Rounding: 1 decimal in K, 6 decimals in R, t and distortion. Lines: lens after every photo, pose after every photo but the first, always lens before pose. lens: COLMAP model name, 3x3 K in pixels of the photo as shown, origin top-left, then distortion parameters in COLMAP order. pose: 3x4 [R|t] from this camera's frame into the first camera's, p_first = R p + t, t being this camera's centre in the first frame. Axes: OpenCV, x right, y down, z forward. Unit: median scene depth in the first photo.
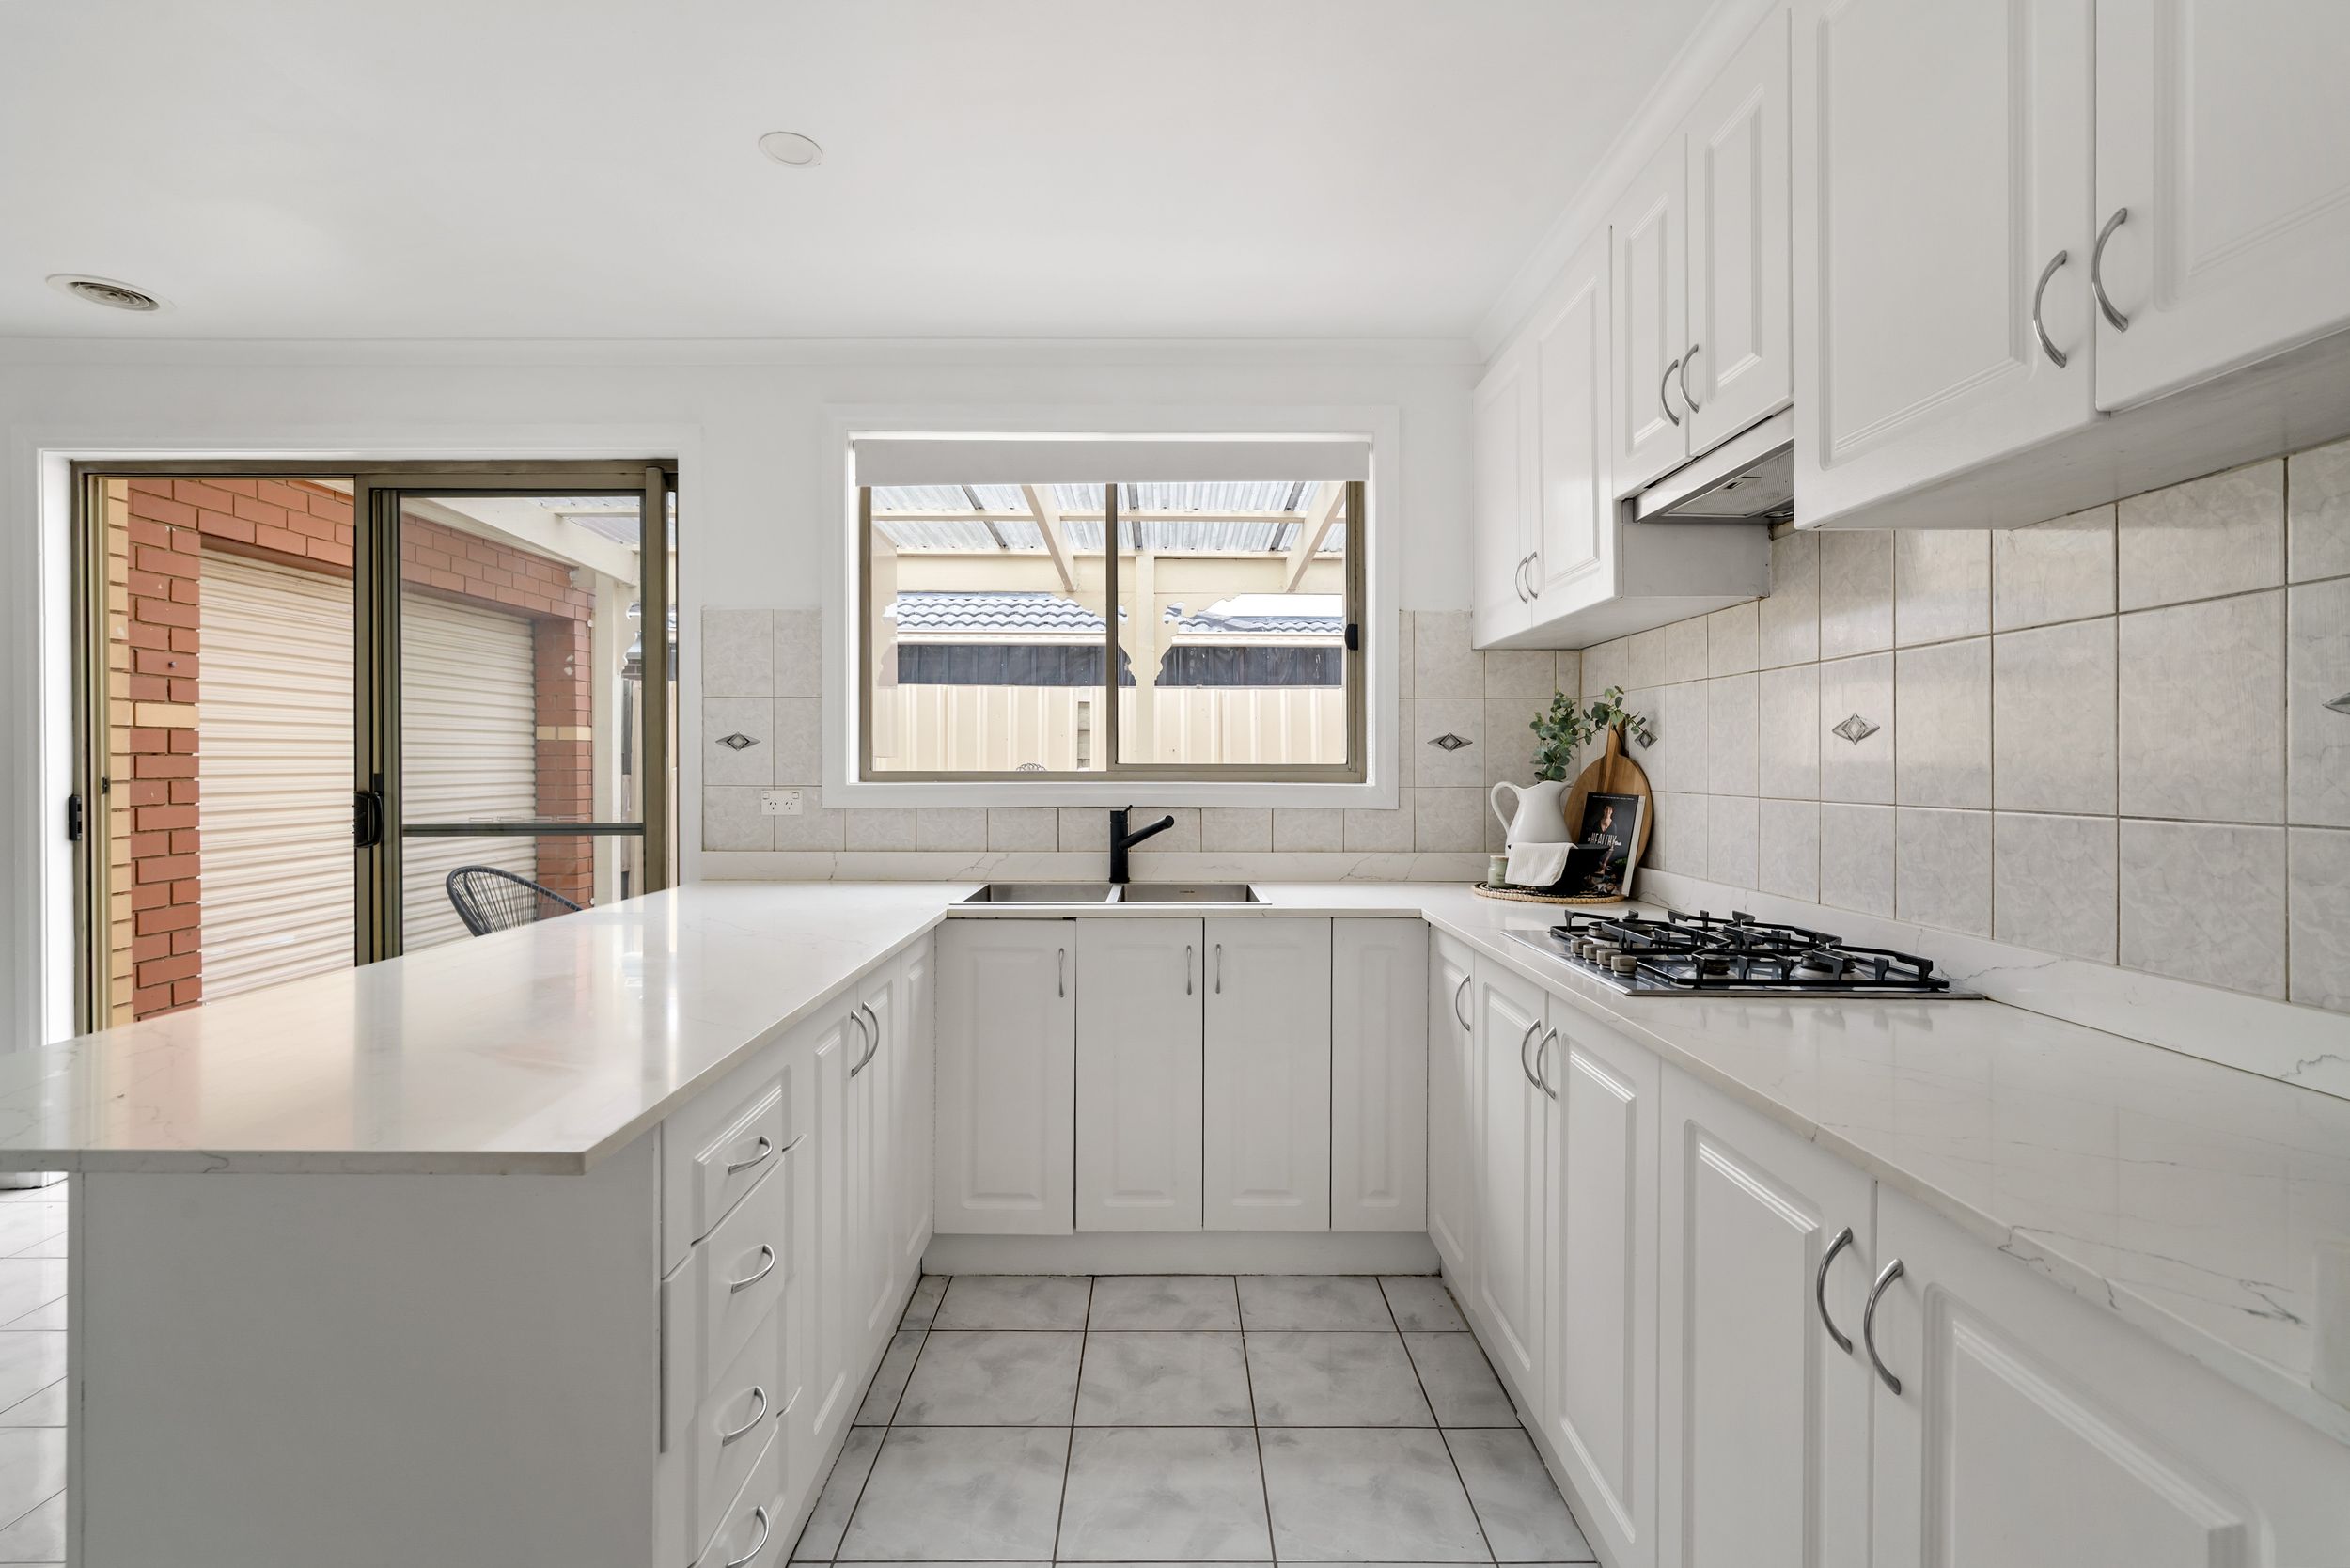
lens RADIAL K [[1075.6, 0, 1175.5], [0, 1075.6, 770.4], [0, 0, 1]] dist [-0.001177, 0.000331]
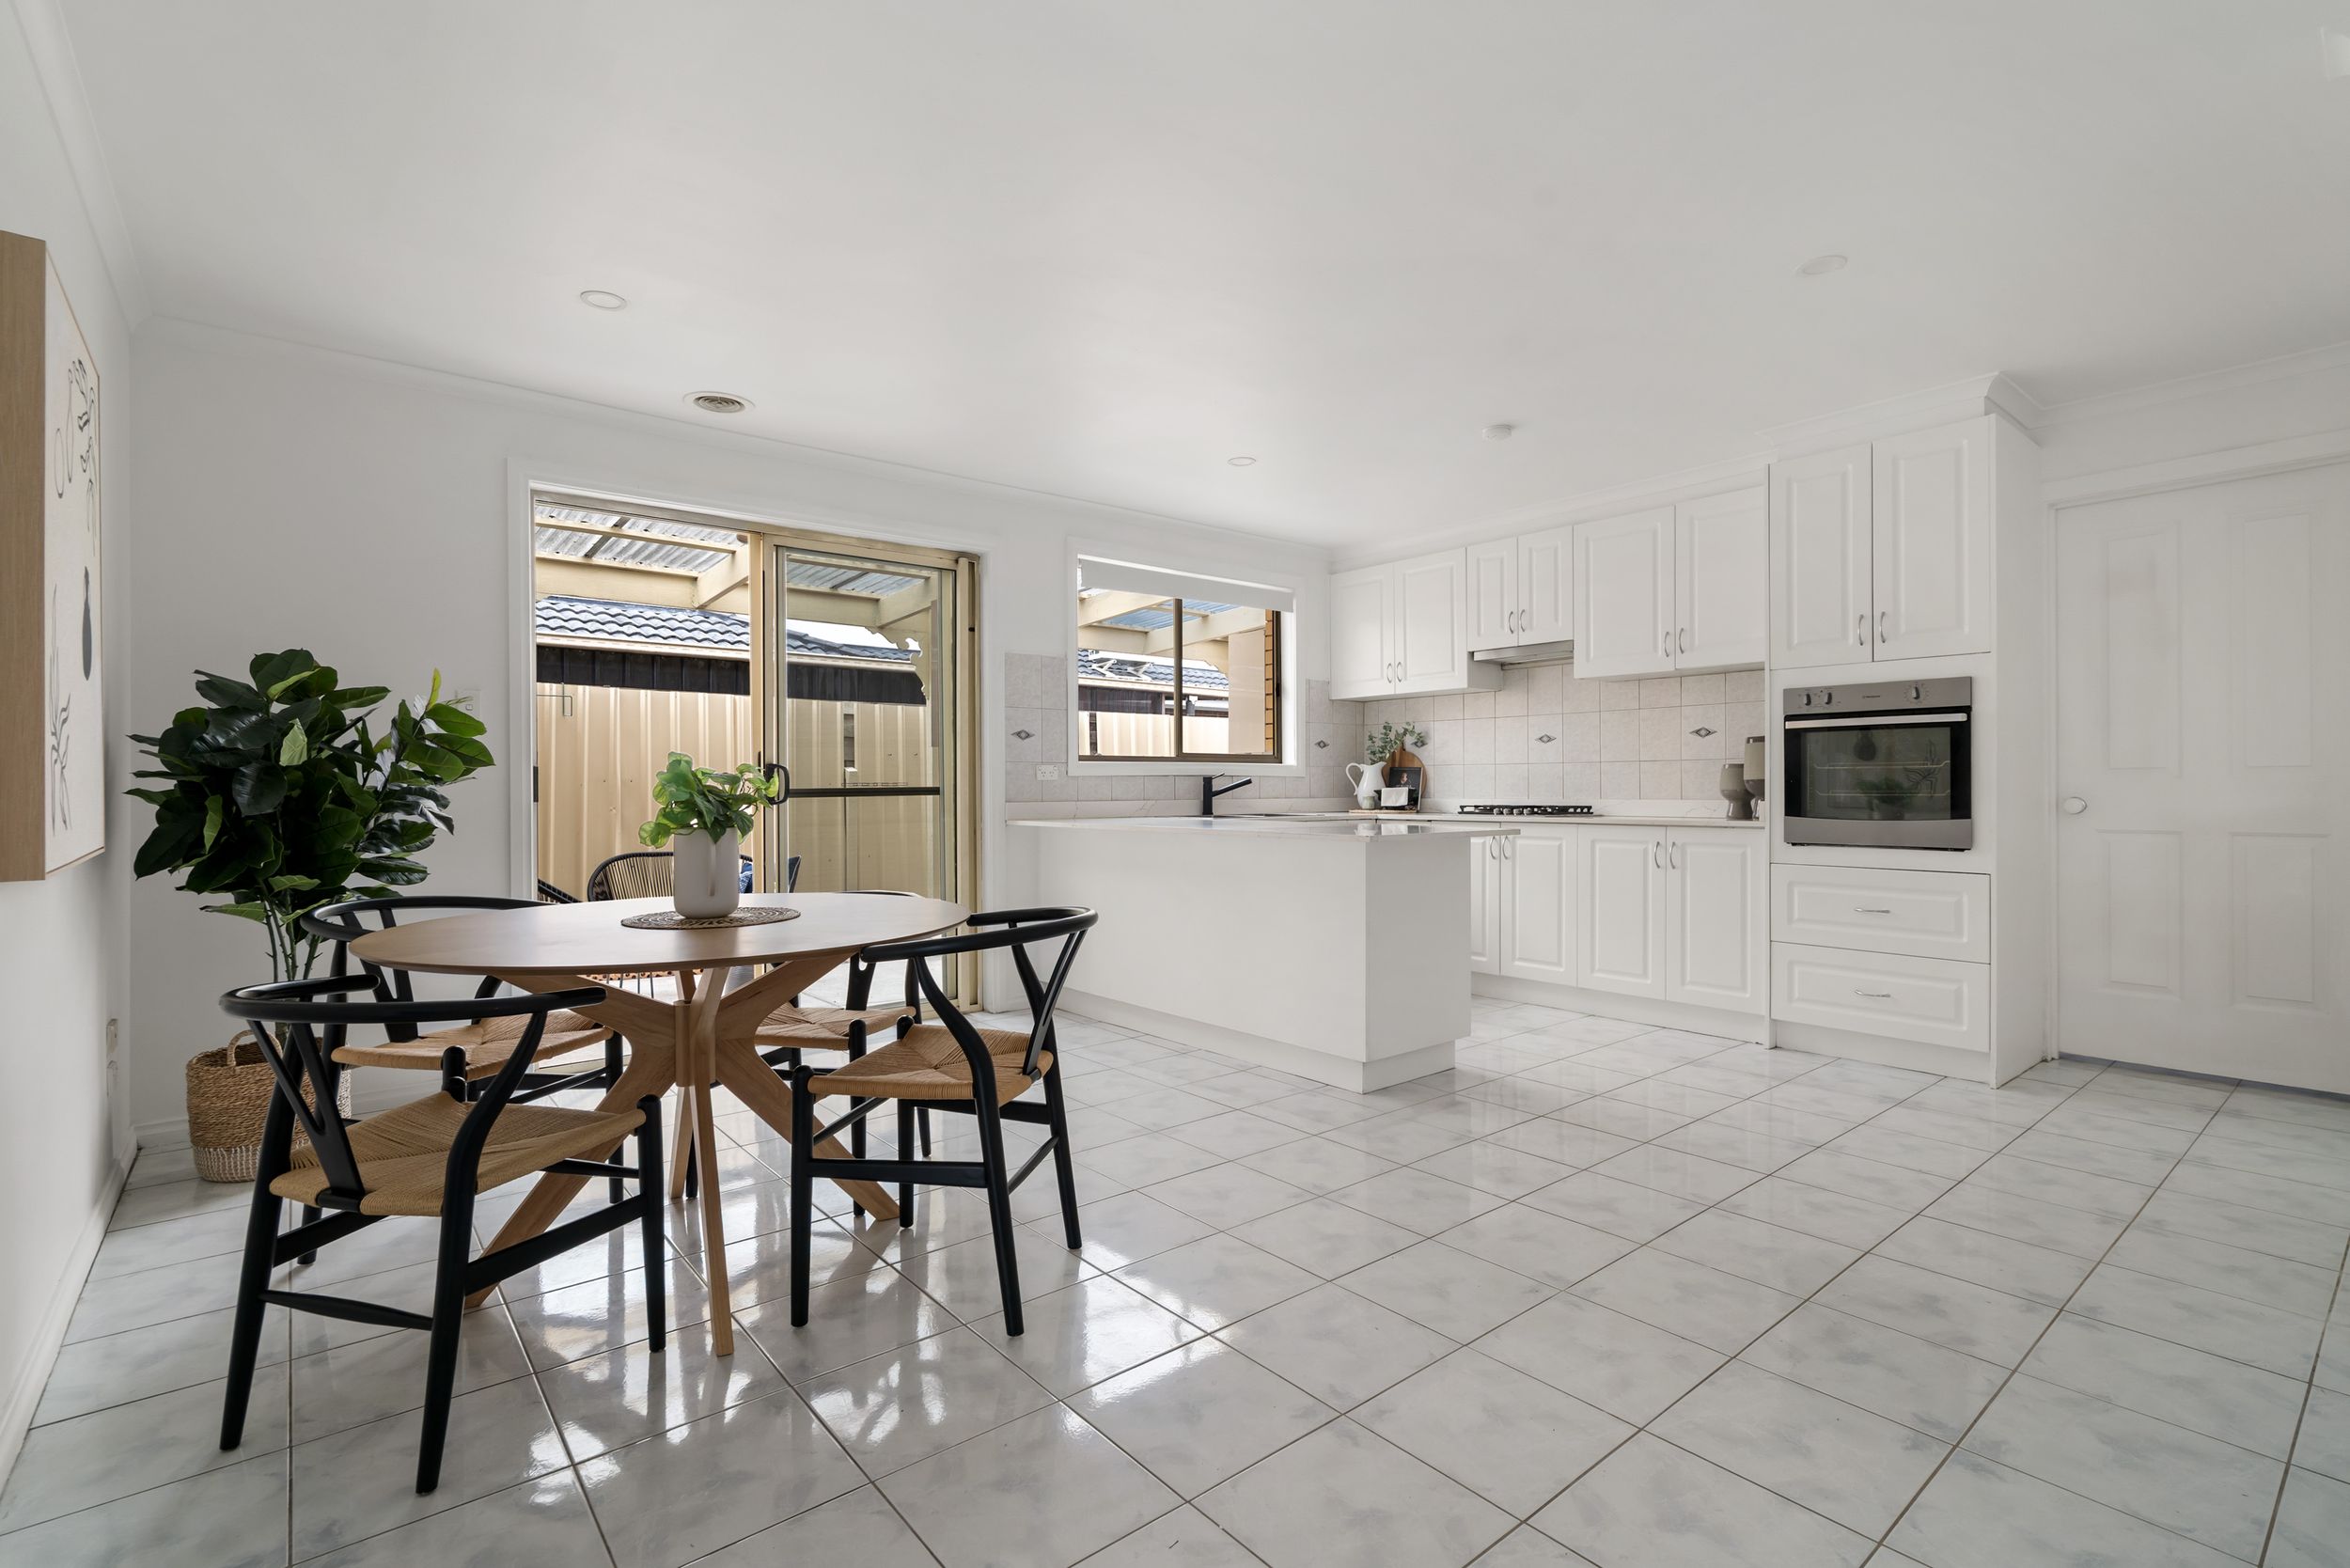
lens RADIAL K [[1075.6, 0, 1175.7], [0, 1075.6, 781.8], [0, 0, 1]] dist [-0.001177, 0.000331]
pose [[0.776023, 0.000031, 0.630705, -1.259637], [0.007381, 0.999931, -0.009130, 0.061286], [-0.630662, 0.011740, 0.775969, -0.415843]]
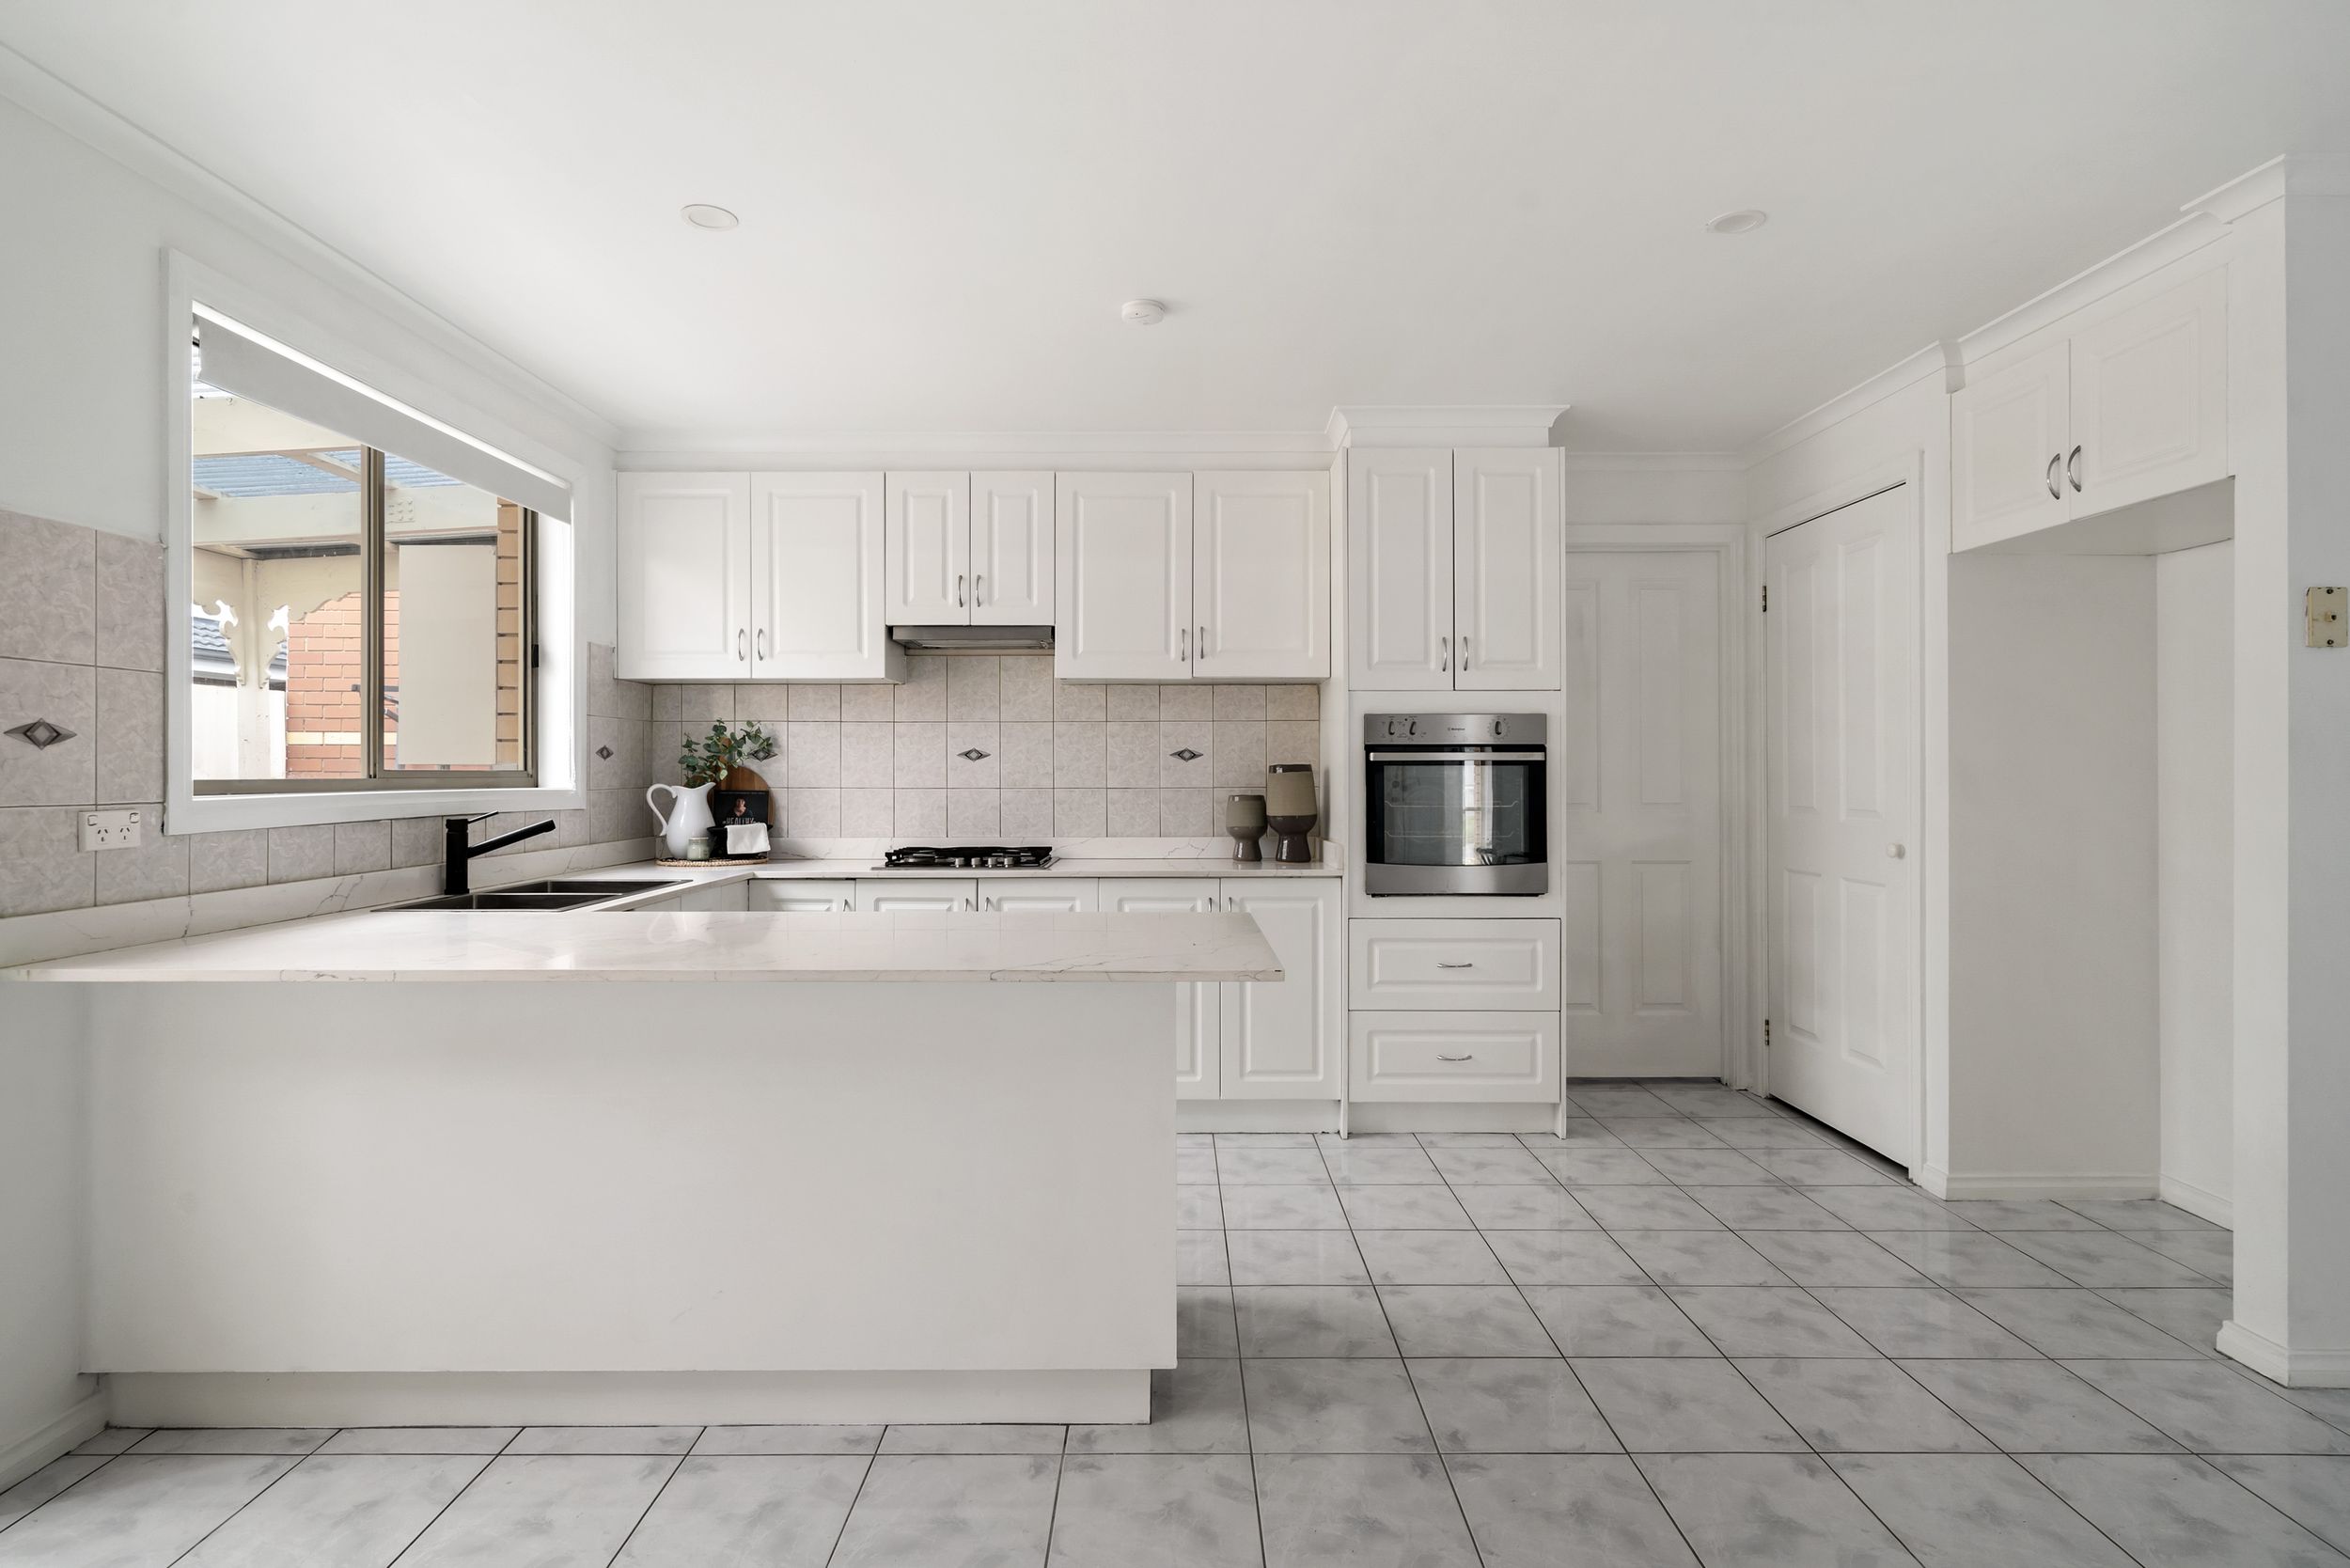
lens RADIAL K [[1156.5, 0, 1164.7], [0, 1156.5, 769.7], [0, 0, 1]] dist [-0.001231, 0.000852]
pose [[0.007509, 0.001858, 0.999970, -1.058609], [0.006043, 0.999980, -0.001903, -0.001308], [-0.999954, 0.006058, 0.007498, 0.357381]]
